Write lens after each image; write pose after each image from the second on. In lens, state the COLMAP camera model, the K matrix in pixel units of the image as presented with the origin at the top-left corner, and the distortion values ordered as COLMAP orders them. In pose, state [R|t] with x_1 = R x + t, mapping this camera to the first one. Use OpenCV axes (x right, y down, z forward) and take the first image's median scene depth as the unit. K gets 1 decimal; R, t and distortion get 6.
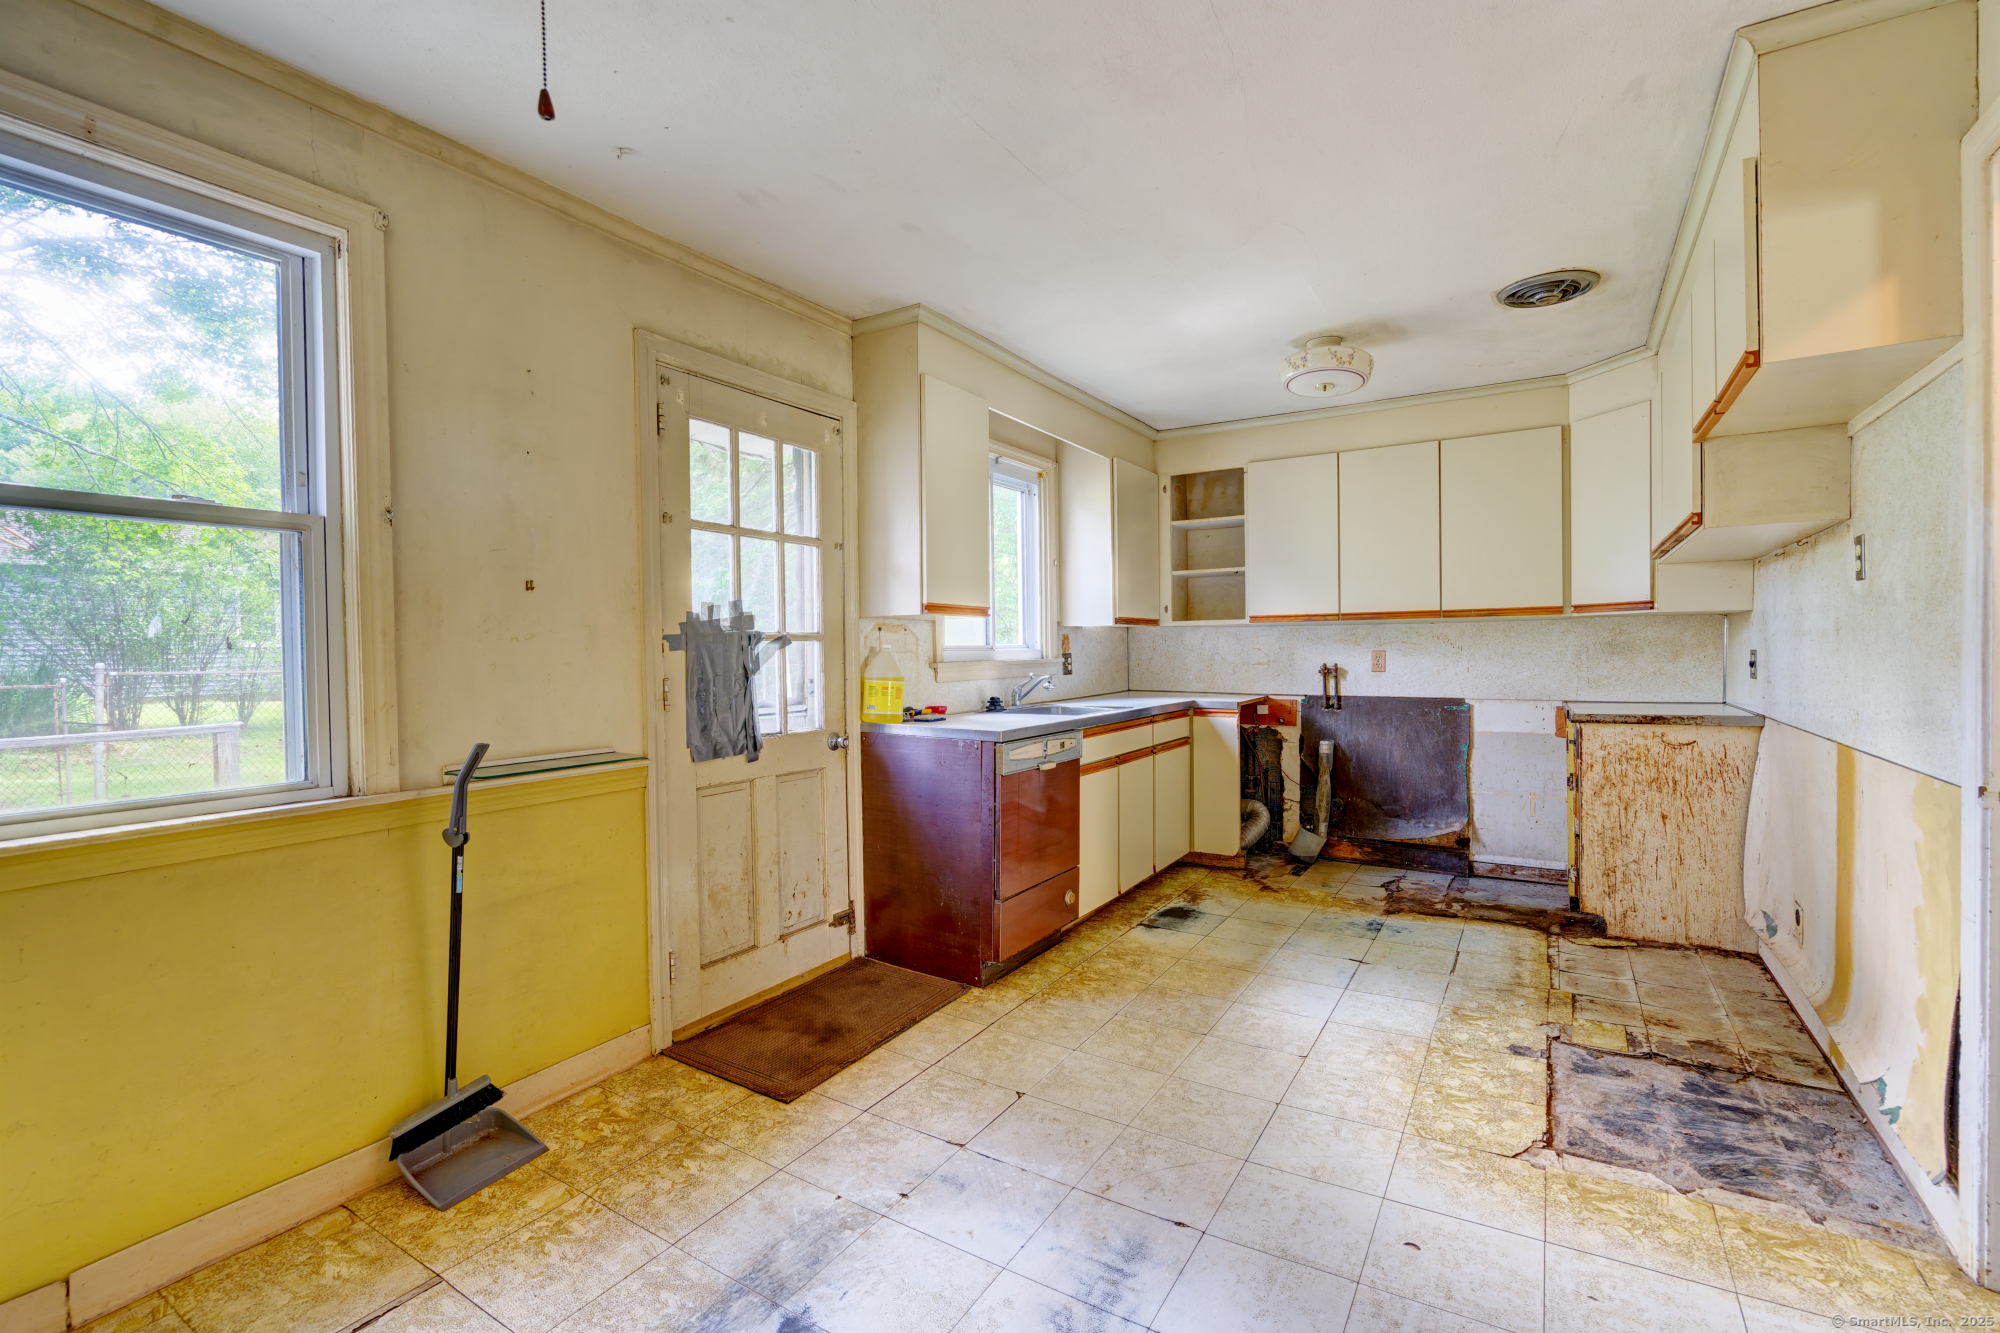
lens RADIAL K [[900.6, 0, 1000.0], [0, 900.6, 666.5], [0, 0, 1]] dist [-0.000835, 0.000414]
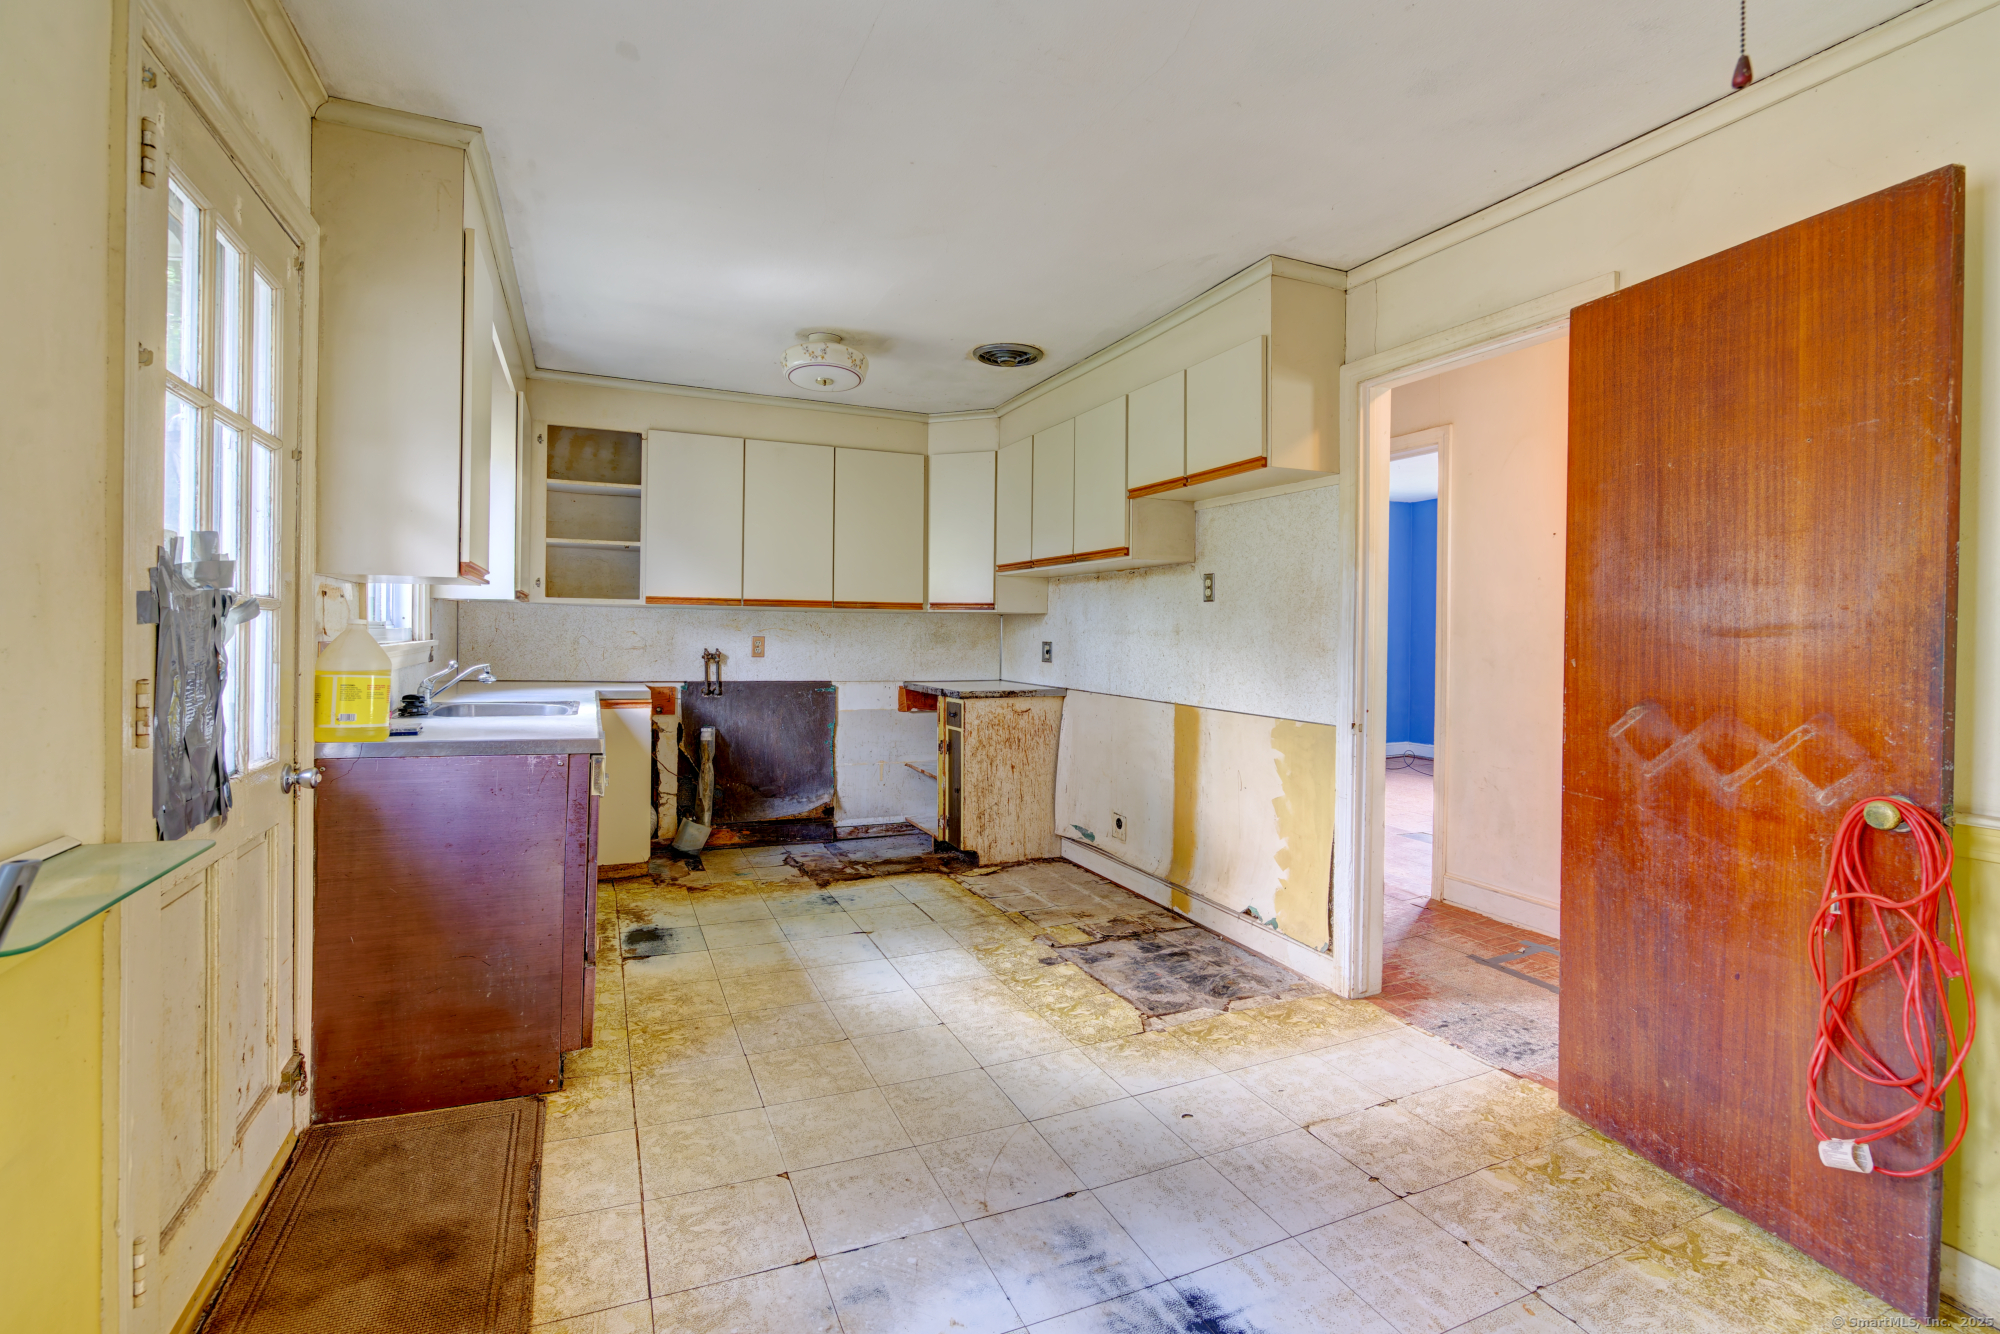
lens RADIAL K [[915.0, 0, 996.5], [0, 915.0, 631.3], [0, 0, 1]] dist [-0.034989, 0.028749]
pose [[0.566480, 0.020774, 0.823814, -0.397493], [-0.005705, 0.999757, -0.021288, -0.004256], [-0.824056, 0.007359, 0.566461, 0.259546]]
